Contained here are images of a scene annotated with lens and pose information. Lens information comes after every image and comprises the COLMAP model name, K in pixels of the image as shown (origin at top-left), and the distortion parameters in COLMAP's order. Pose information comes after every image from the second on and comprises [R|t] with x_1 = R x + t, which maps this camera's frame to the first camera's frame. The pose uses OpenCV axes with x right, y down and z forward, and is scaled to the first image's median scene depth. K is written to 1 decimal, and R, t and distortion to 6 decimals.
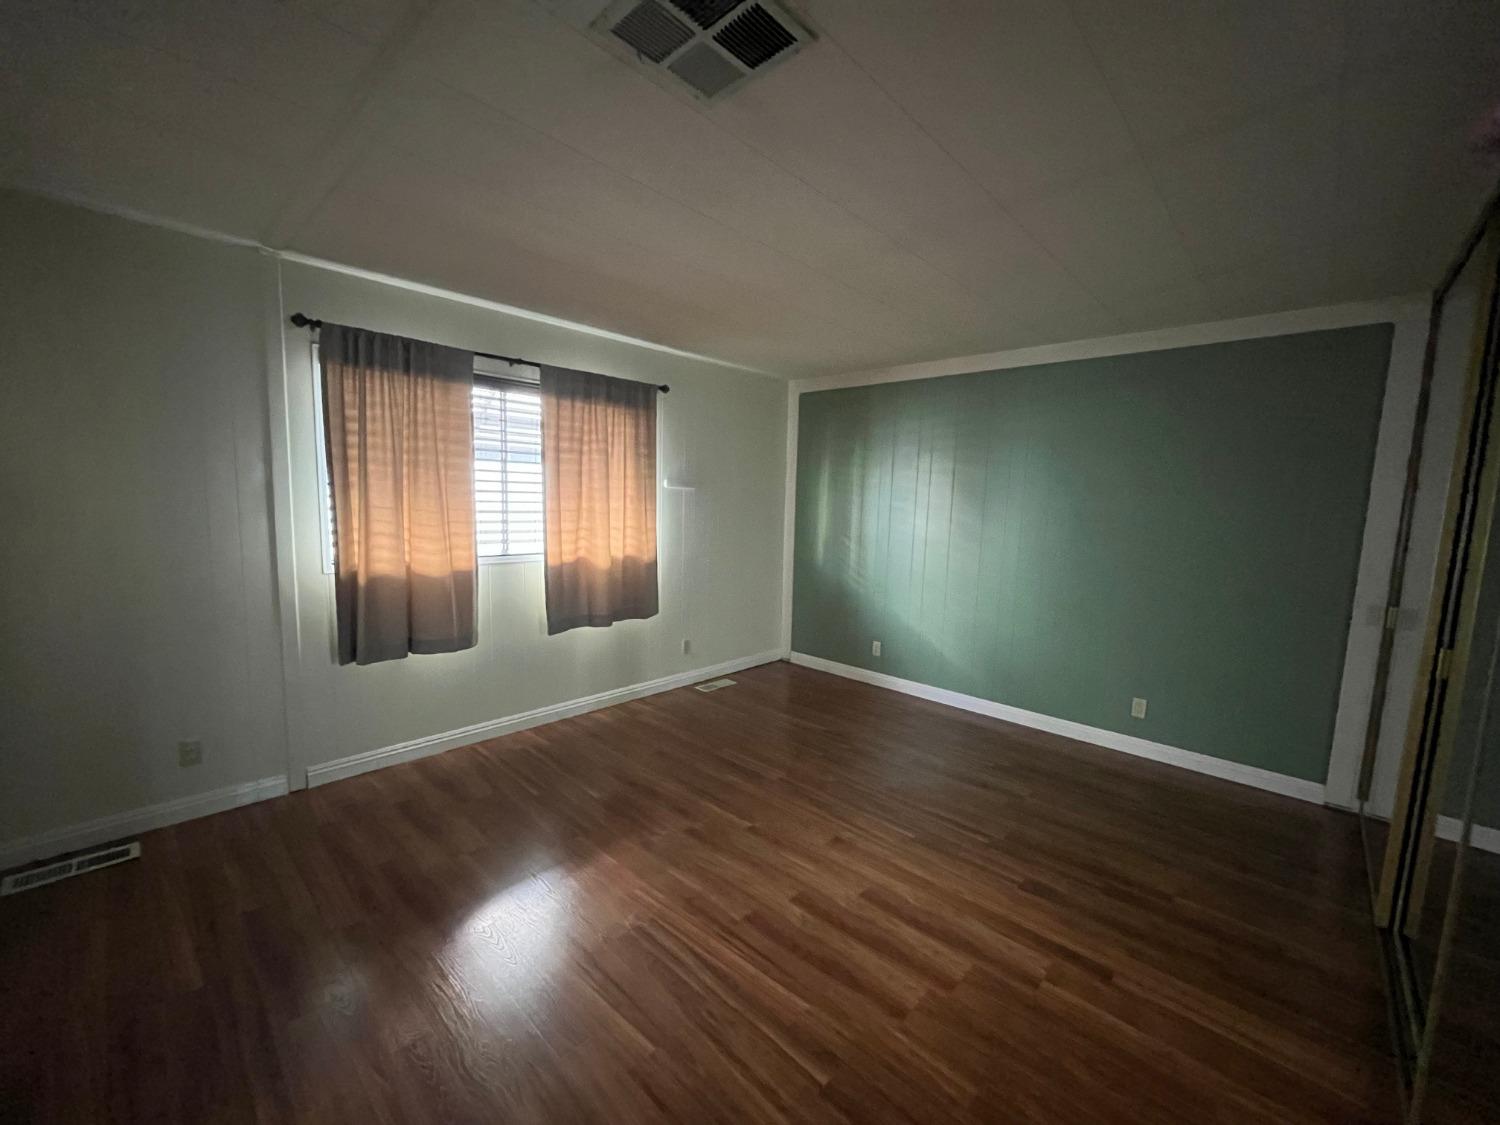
lens RADIAL K [[604.7, 0, 751.6], [0, 604.7, 563.2], [0, 0, 1]] dist [-0.002558, 0.000342]
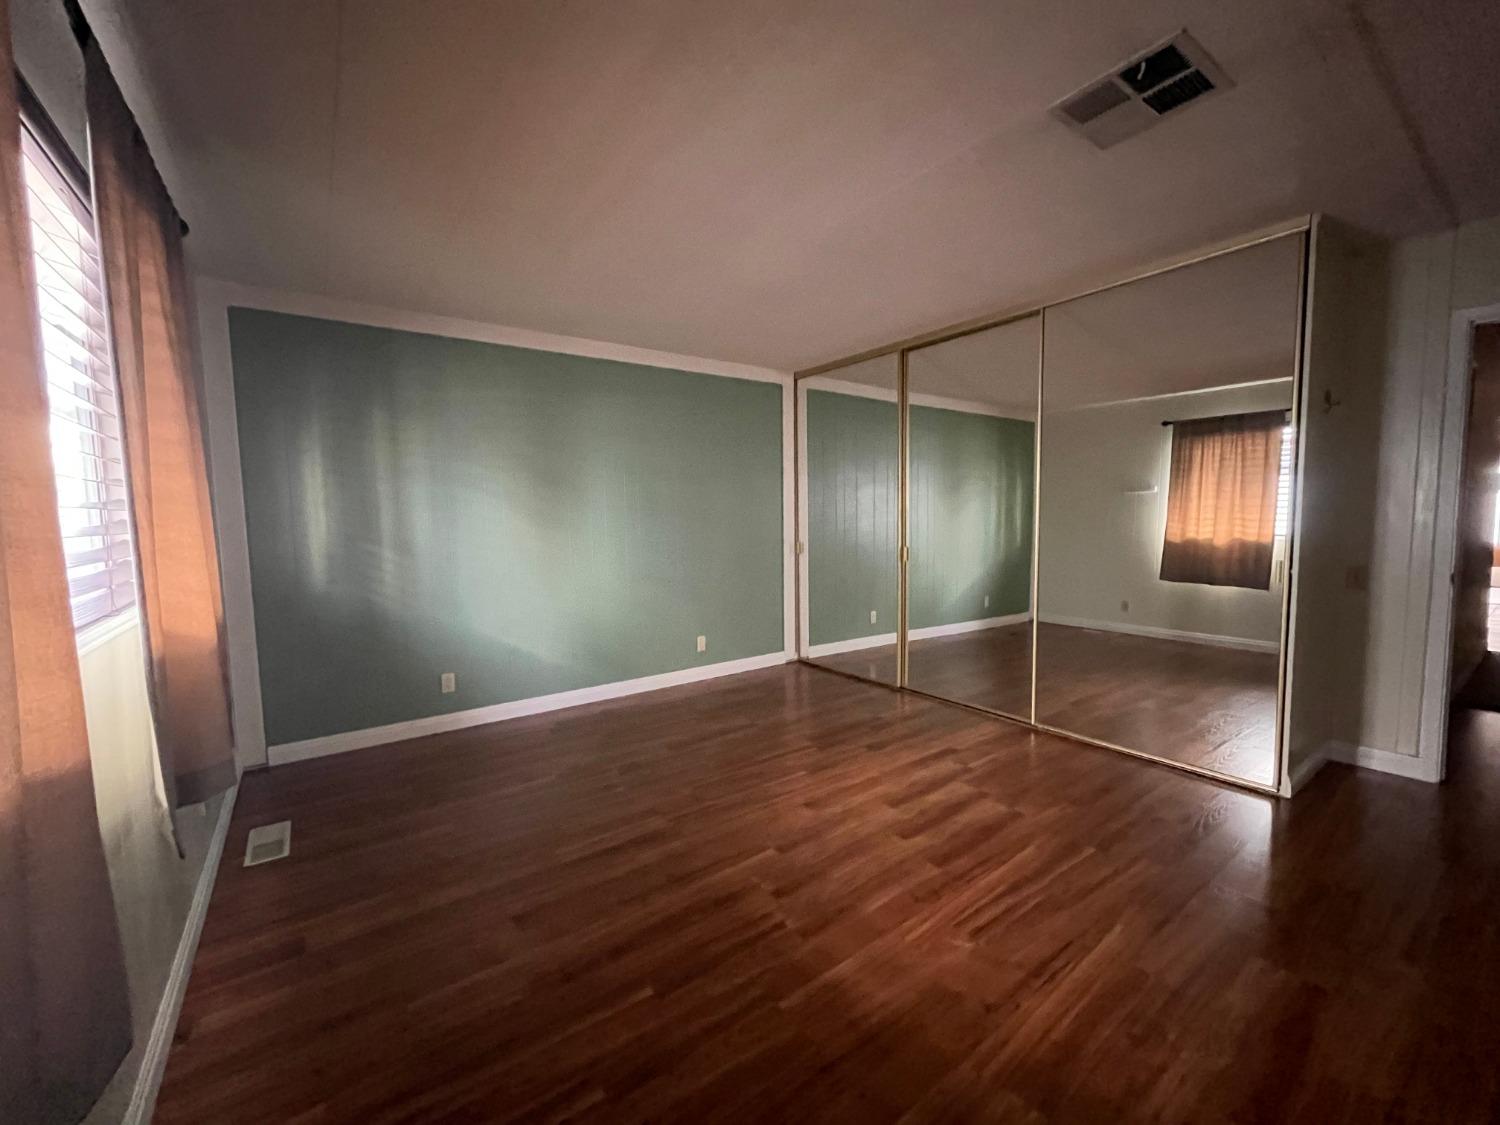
lens RADIAL K [[604.7, 0, 751.6], [0, 604.7, 563.2], [0, 0, 1]] dist [-0.002558, 0.000342]
pose [[0.184975, -0.111930, 0.976348, -0.783394], [0.126440, 0.987946, 0.089305, -0.046979], [-0.974575, 0.106930, 0.196897, 0.802233]]
